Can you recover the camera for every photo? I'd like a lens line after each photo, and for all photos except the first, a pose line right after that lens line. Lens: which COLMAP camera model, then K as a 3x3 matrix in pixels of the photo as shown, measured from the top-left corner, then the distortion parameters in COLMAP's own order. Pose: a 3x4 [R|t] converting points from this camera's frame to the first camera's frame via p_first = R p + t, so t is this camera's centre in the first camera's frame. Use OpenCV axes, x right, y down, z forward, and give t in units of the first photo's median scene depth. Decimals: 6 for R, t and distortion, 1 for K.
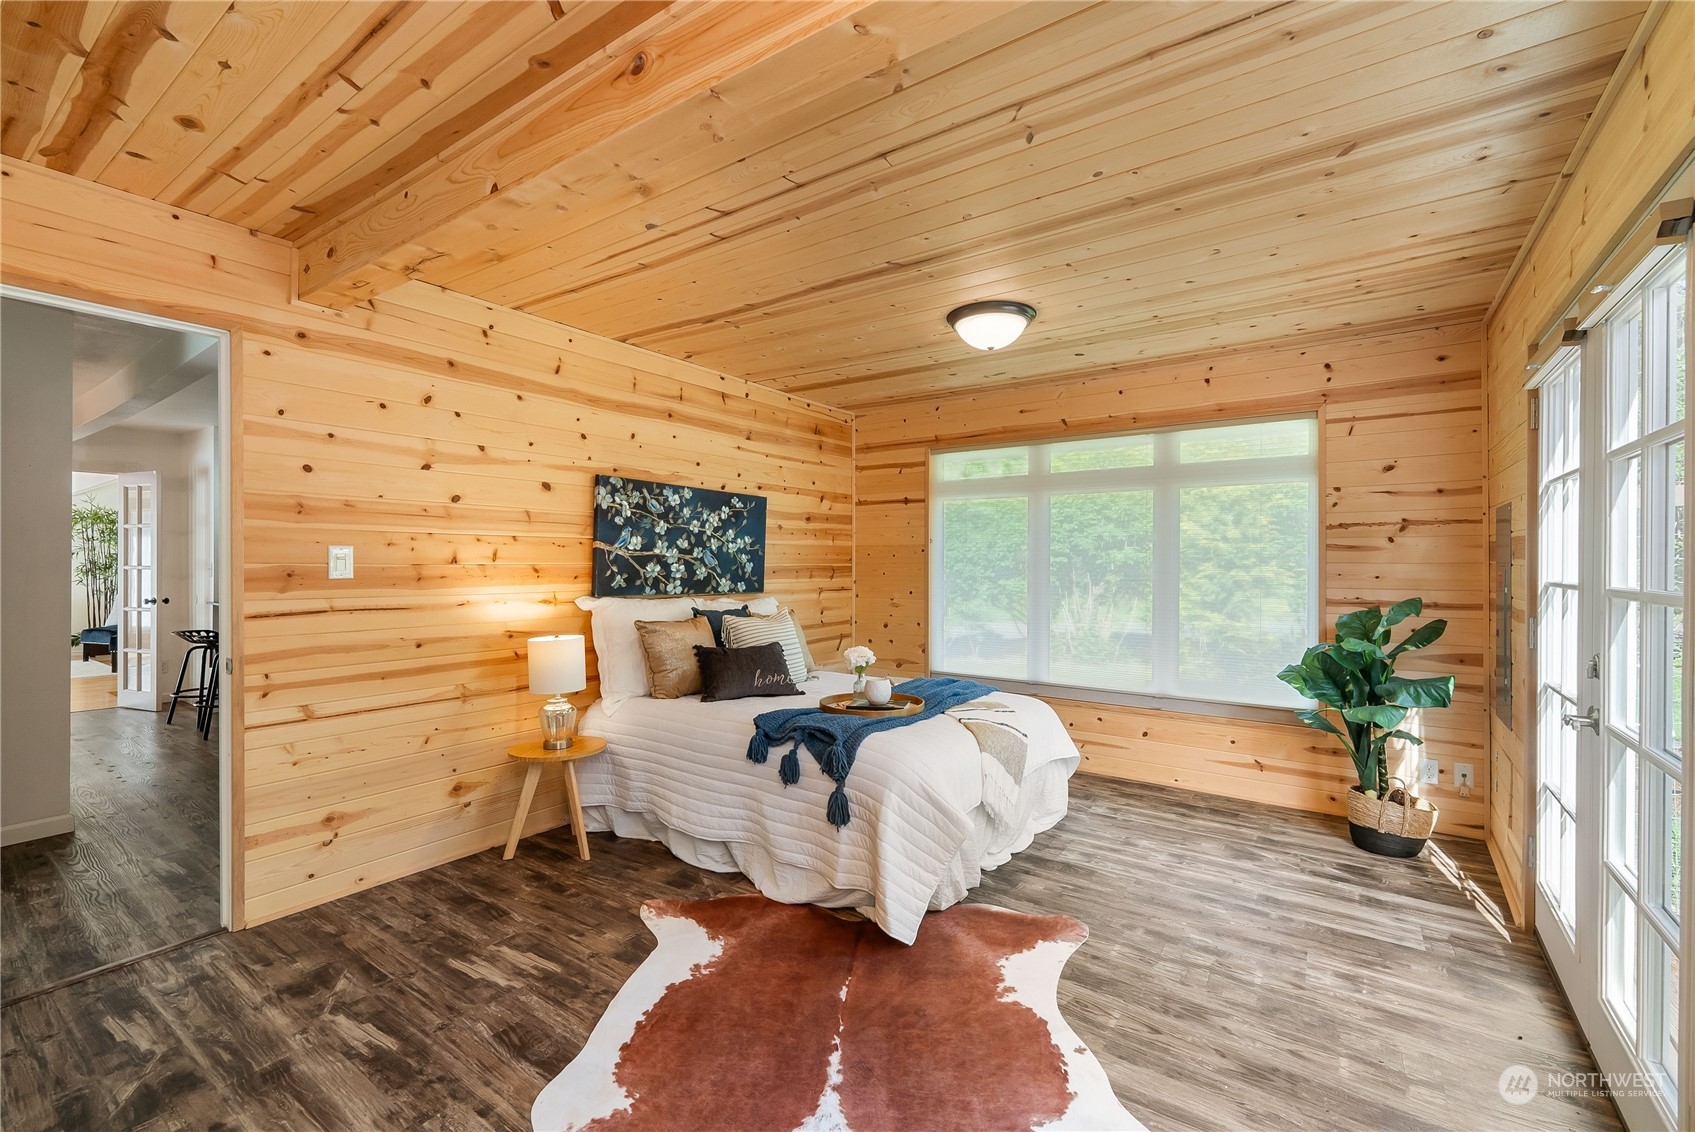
lens RADIAL K [[696.4, 0, 846.9], [0, 696.4, 563.5], [0, 0, 1]] dist [0.000846, -0.000039]
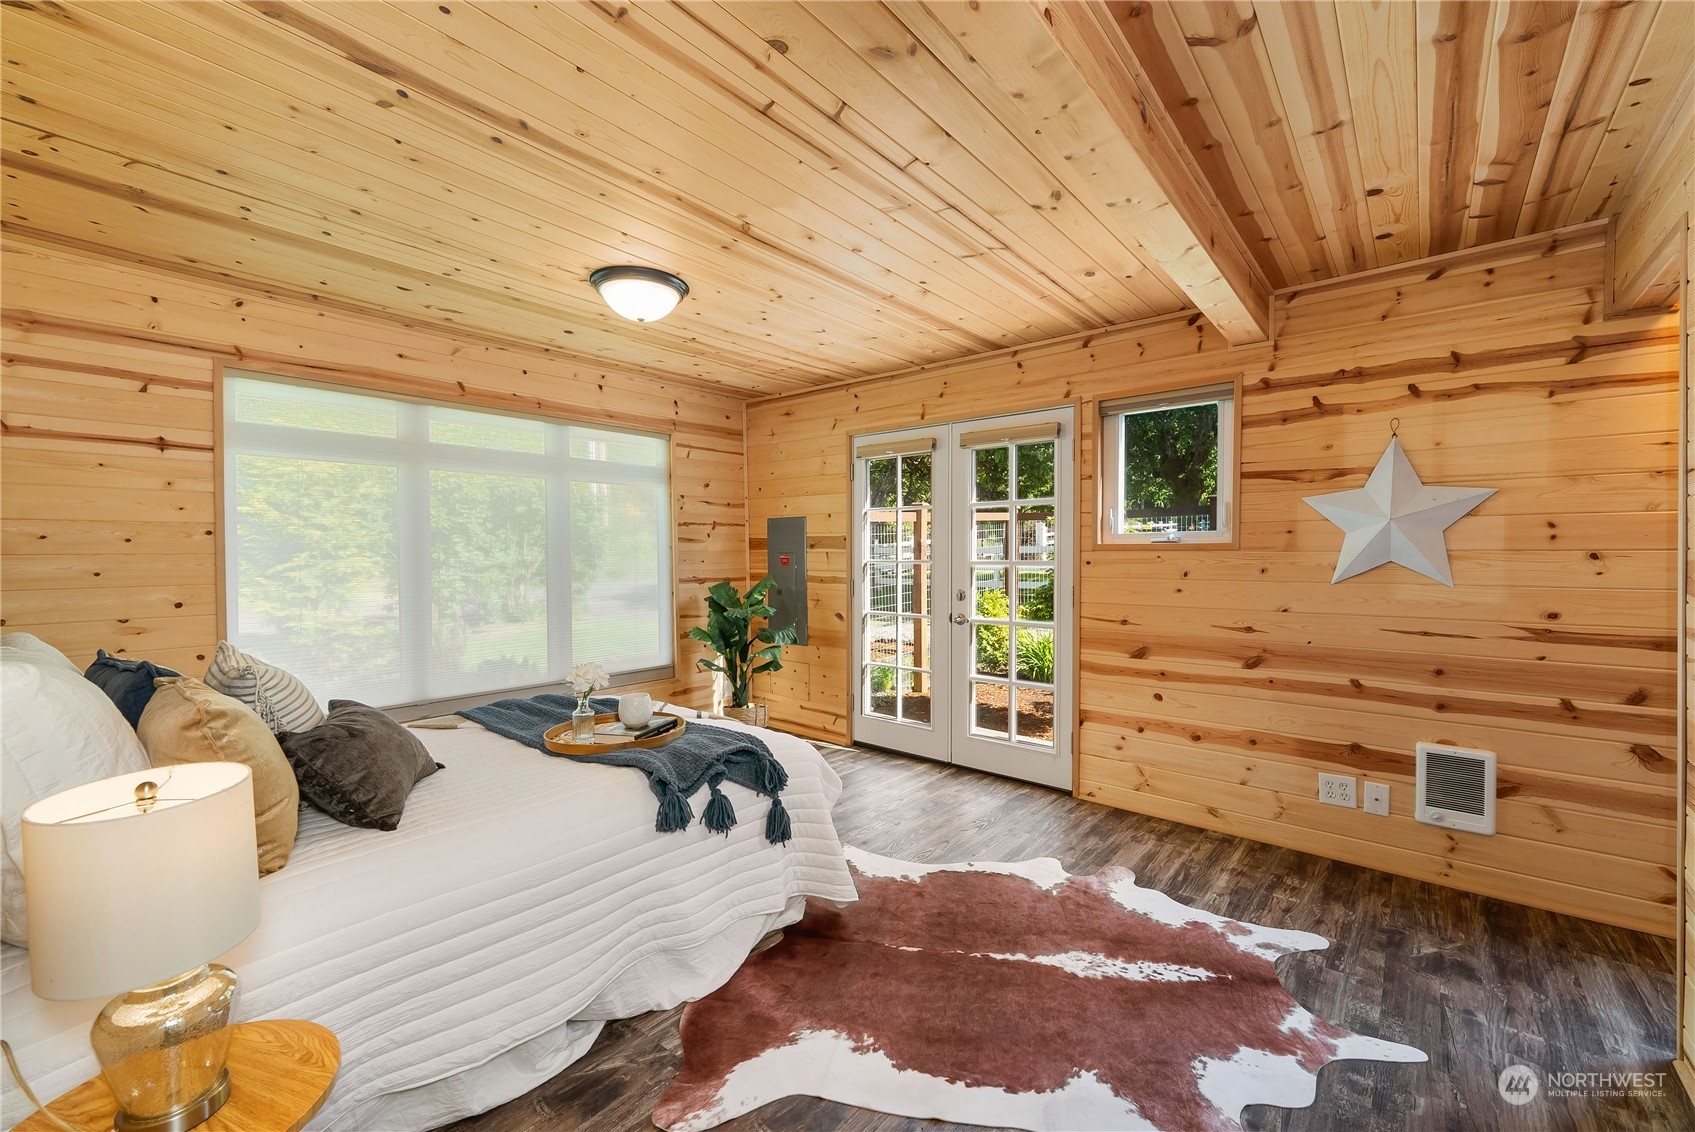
lens RADIAL K [[696.4, 0, 846.2], [0, 696.4, 563.5], [0, 0, 1]] dist [0.000846, -0.000039]
pose [[0.092983, -0.019113, 0.995484, -0.728514], [0.004364, 0.999814, 0.018788, -0.001375], [-0.995658, 0.002598, 0.093050, 0.672937]]
